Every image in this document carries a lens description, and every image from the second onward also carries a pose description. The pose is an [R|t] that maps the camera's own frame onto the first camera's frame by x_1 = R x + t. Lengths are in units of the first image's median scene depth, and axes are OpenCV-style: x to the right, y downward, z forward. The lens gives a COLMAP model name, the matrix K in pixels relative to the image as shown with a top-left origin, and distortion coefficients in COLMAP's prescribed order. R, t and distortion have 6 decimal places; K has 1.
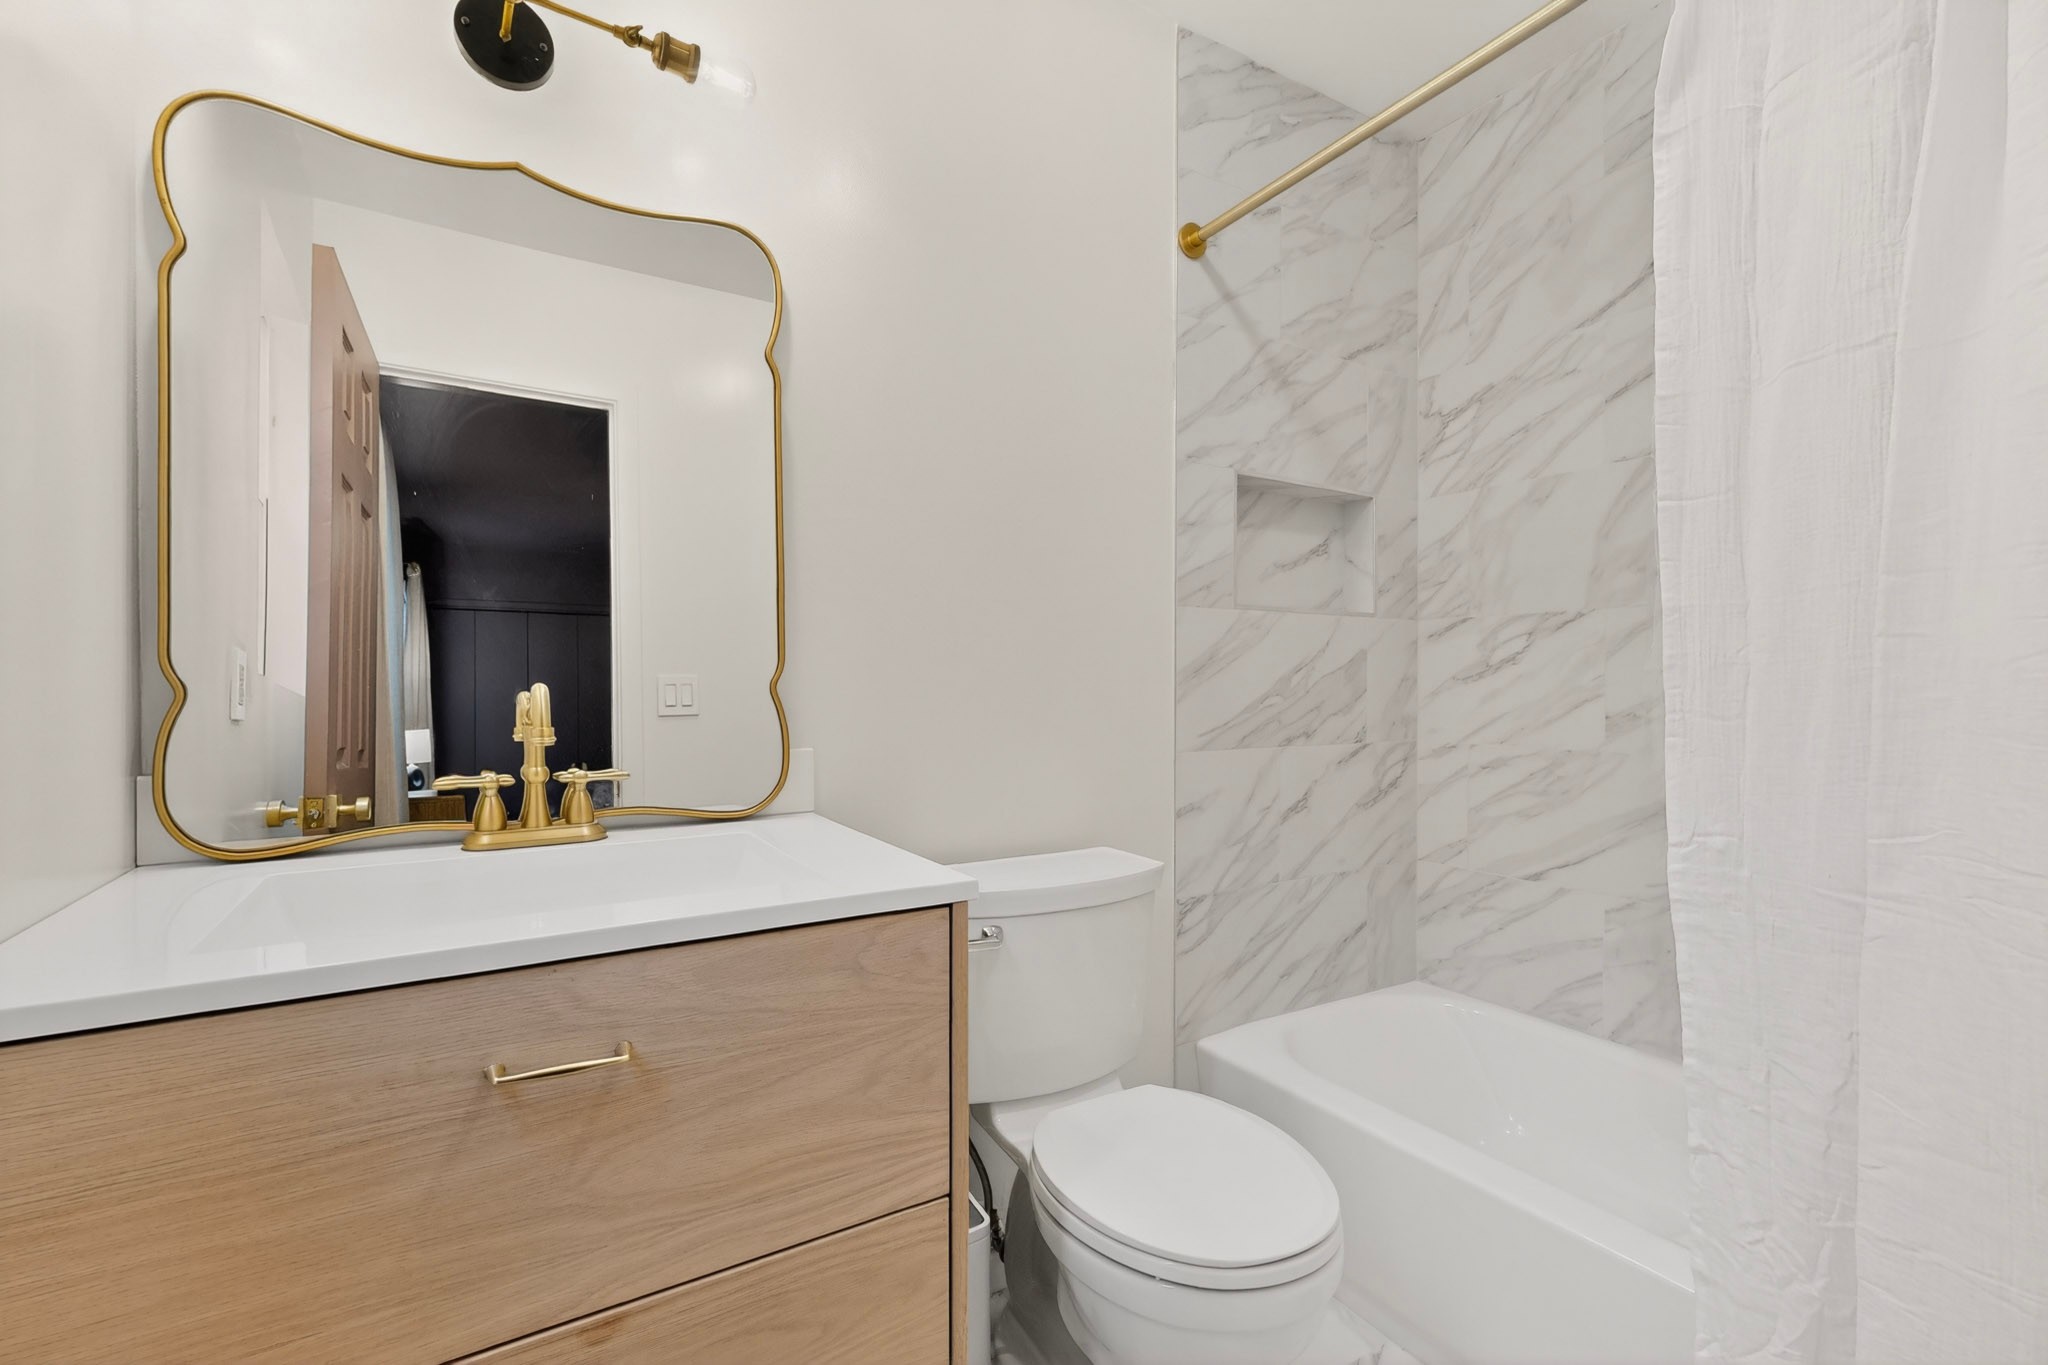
lens RADIAL K [[887.1, 0, 1026.0], [0, 887.1, 684.5], [0, 0, 1]] dist [-0.000614, -0.000703]
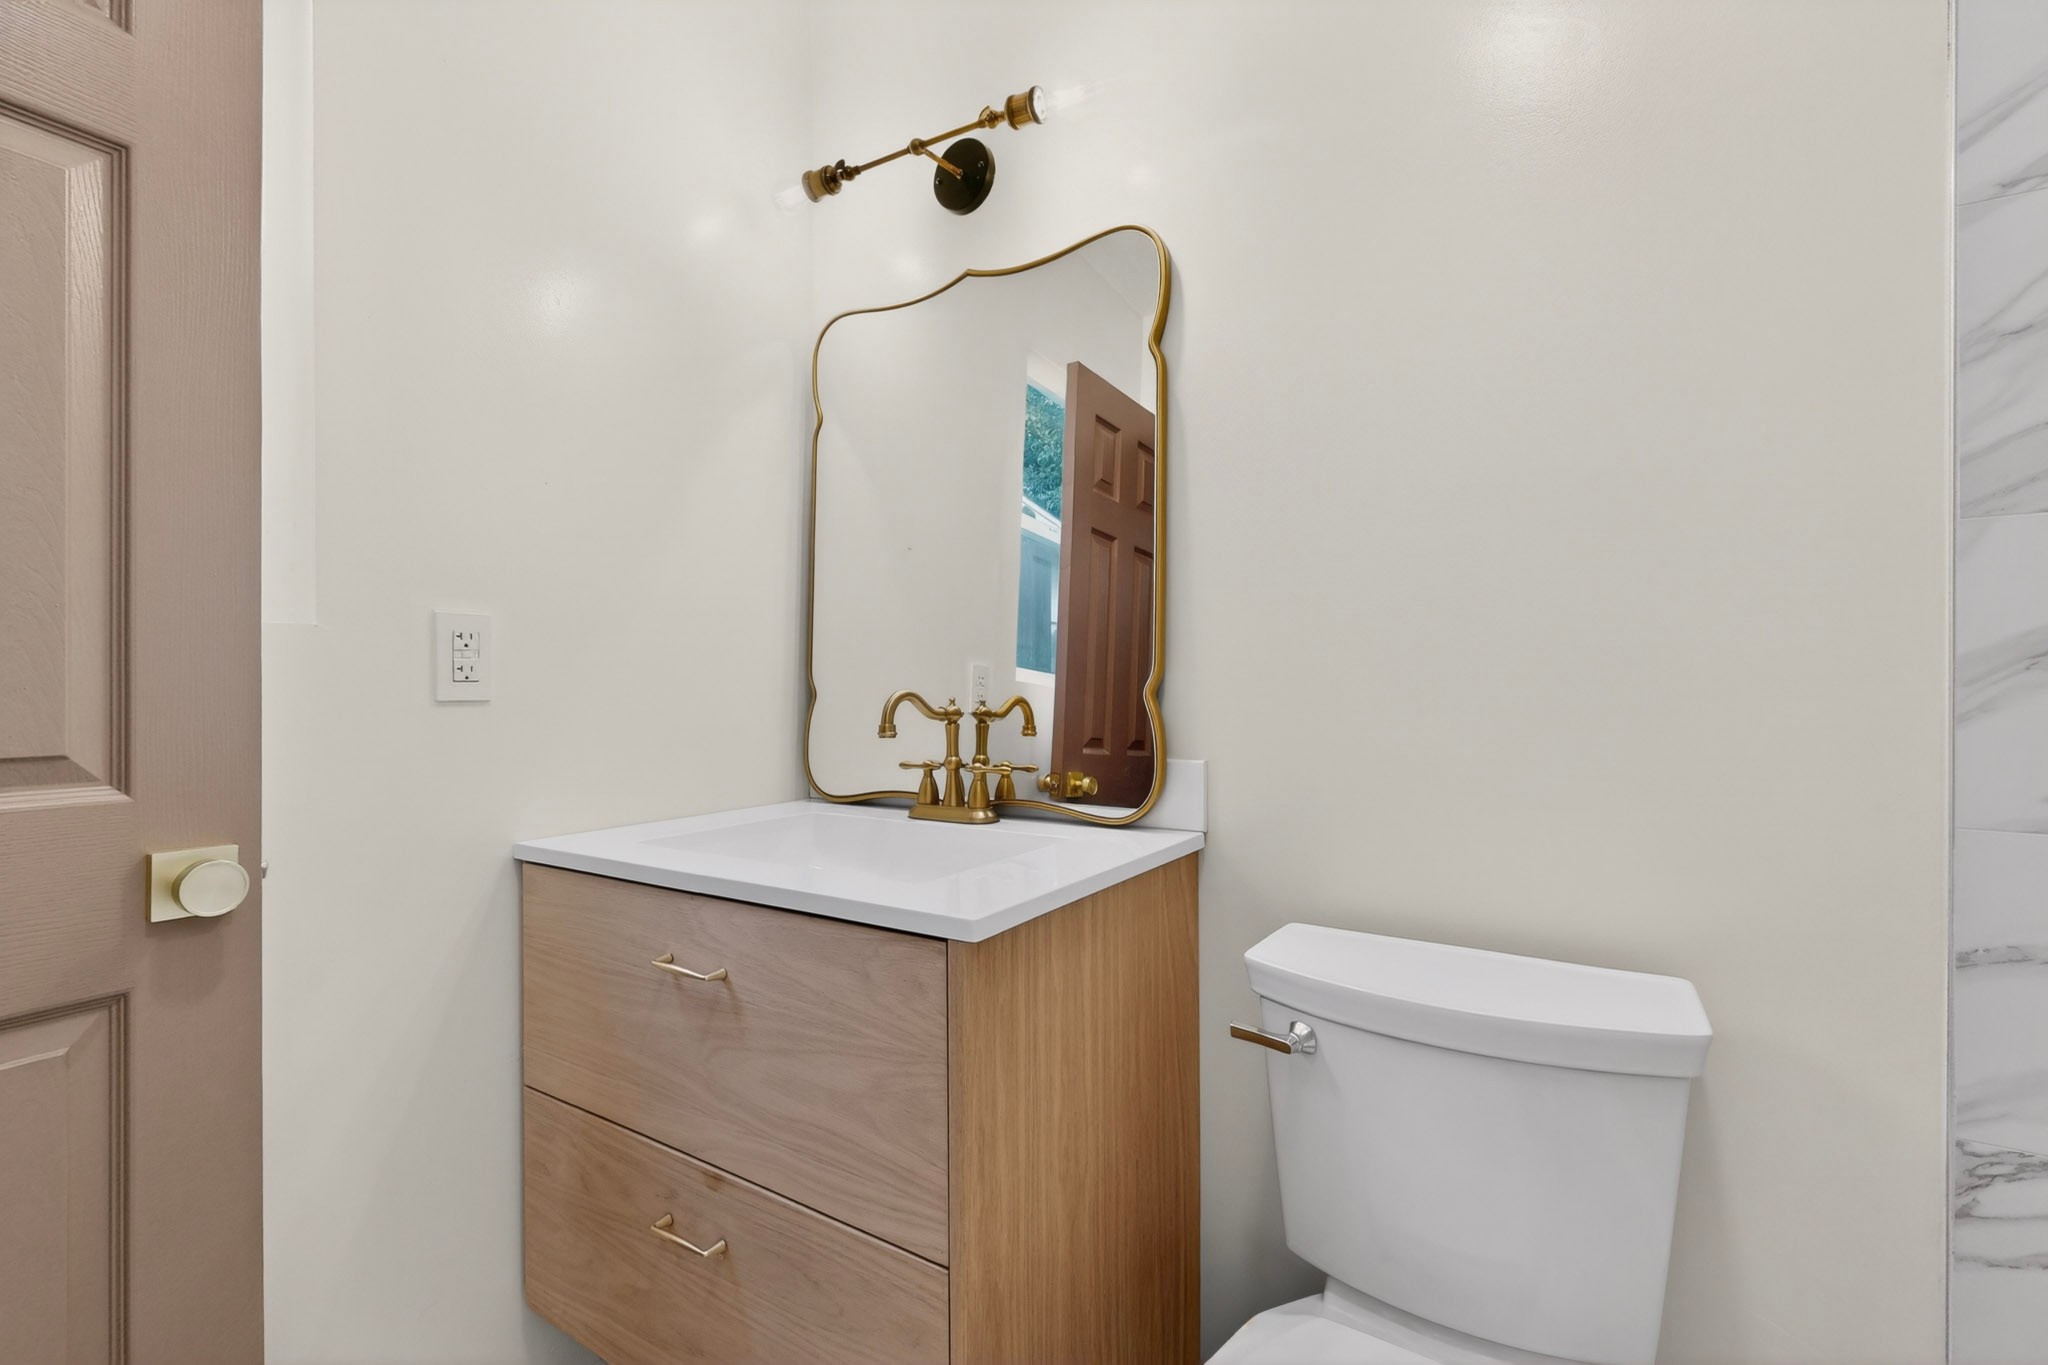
lens RADIAL K [[887.1, 0, 1026.0], [0, 887.1, 684.5], [0, 0, 1]] dist [-0.000614, -0.000703]
pose [[0.434779, -0.007641, -0.900505, 0.759607], [0.006198, 0.999966, -0.005492, -0.000983], [0.900516, -0.003194, 0.434812, 0.699136]]
